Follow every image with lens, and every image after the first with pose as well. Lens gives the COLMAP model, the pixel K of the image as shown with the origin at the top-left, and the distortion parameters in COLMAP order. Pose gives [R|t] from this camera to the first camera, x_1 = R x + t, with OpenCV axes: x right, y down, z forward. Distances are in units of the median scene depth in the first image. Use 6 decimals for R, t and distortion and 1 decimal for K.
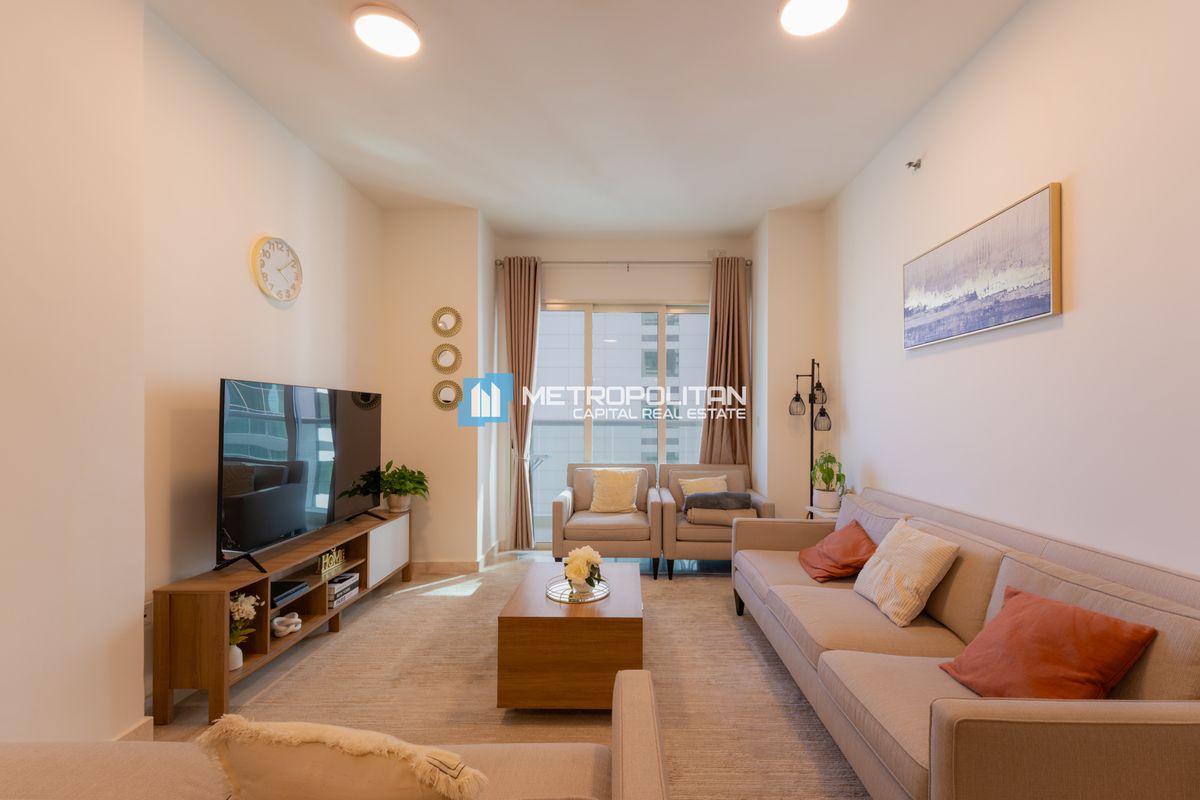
lens RADIAL K [[493.8, 0, 638.0], [0, 493.8, 413.8], [0, 0, 1]] dist [0.009376, -0.000997]
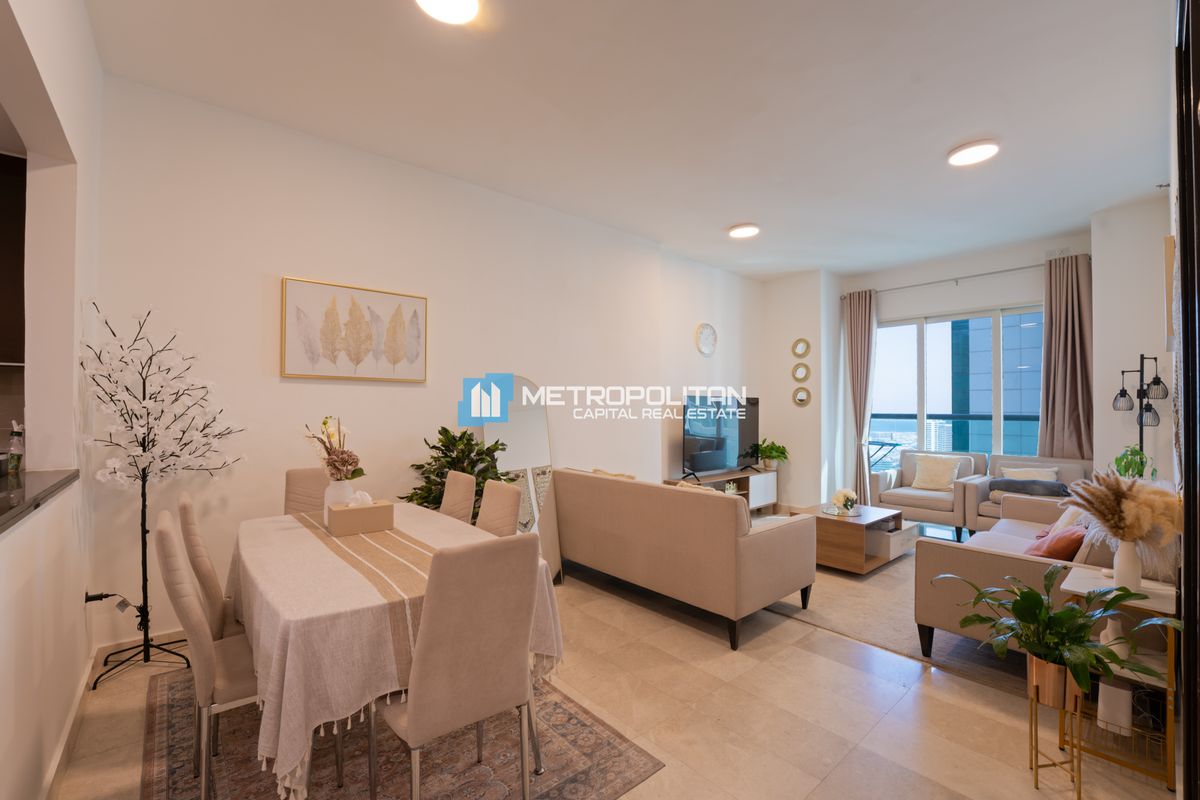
lens RADIAL K [[493.8, 0, 600.9], [0, 493.8, 404.1], [0, 0, 1]] dist [0.009376, -0.000997]
pose [[0.637783, -0.009392, -0.770158, 0.409510], [0.004203, 0.999953, -0.008714, -0.005740], [0.770204, 0.002321, 0.637793, -0.456886]]
